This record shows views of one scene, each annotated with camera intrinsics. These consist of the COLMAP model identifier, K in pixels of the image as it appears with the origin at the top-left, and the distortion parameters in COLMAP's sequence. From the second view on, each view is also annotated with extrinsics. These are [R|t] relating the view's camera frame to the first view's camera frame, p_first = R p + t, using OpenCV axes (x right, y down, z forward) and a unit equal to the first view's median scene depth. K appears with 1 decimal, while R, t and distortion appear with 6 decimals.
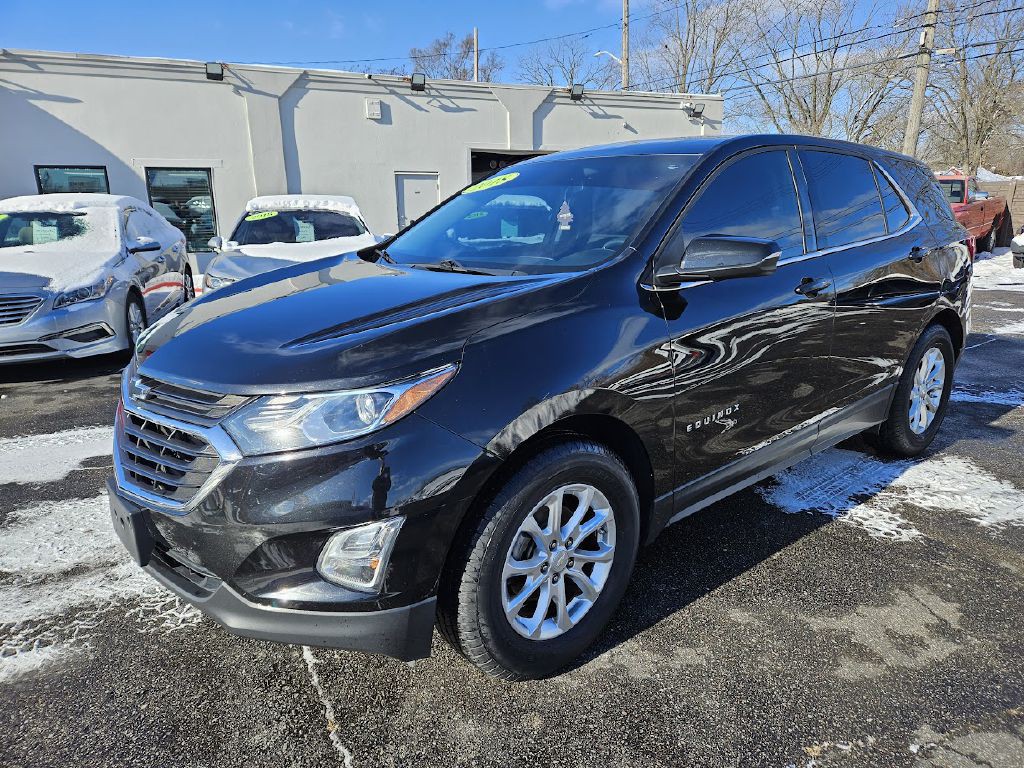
lens RADIAL K [[679.2, 0, 521.4], [0, 679.2, 375.8], [0, 0, 1]] dist [0.061276, -0.047026]
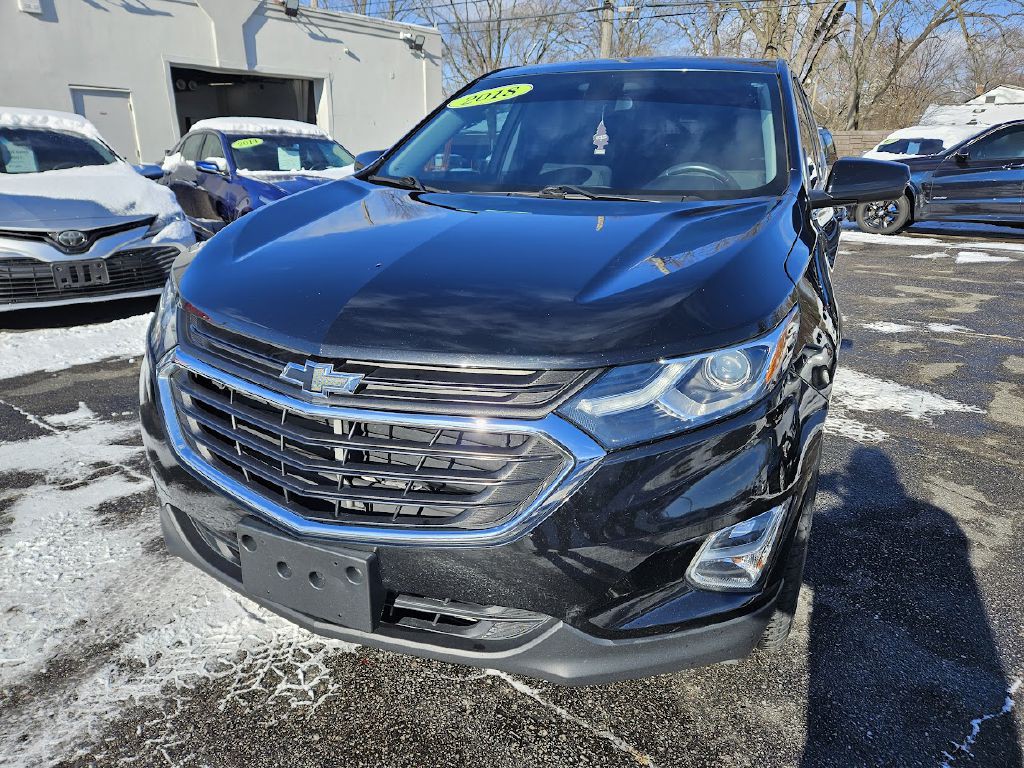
lens RADIAL K [[679.2, 0, 509.0], [0, 679.2, 385.5], [0, 0, 1]] dist [0.061276, -0.047026]
pose [[0.905489, -0.112741, 0.409121, -0.169089], [0.074885, 0.991386, 0.107455, -0.007755], [-0.417711, -0.066662, 0.906131, 0.084817]]
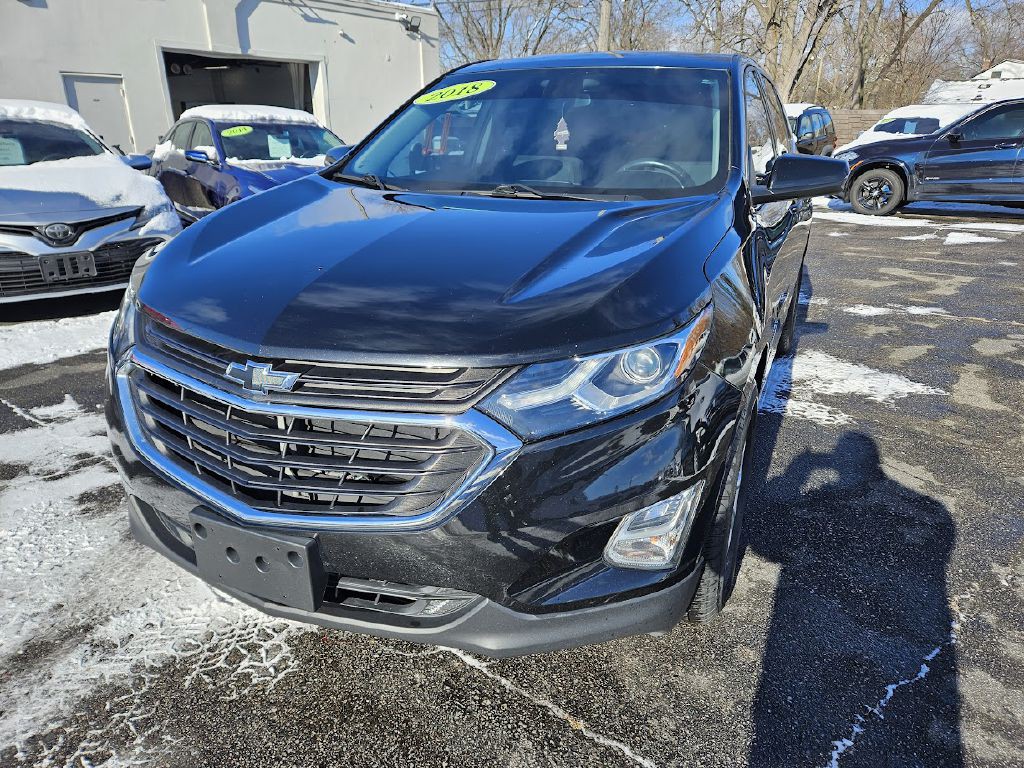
lens RADIAL K [[679.2, 0, 519.8], [0, 679.2, 387.6], [0, 0, 1]] dist [0.061276, -0.047026]
pose [[0.902273, -0.134434, 0.409671, -0.154810], [0.085251, 0.987016, 0.136129, -0.011117], [-0.422652, -0.087901, 0.902019, 0.065036]]
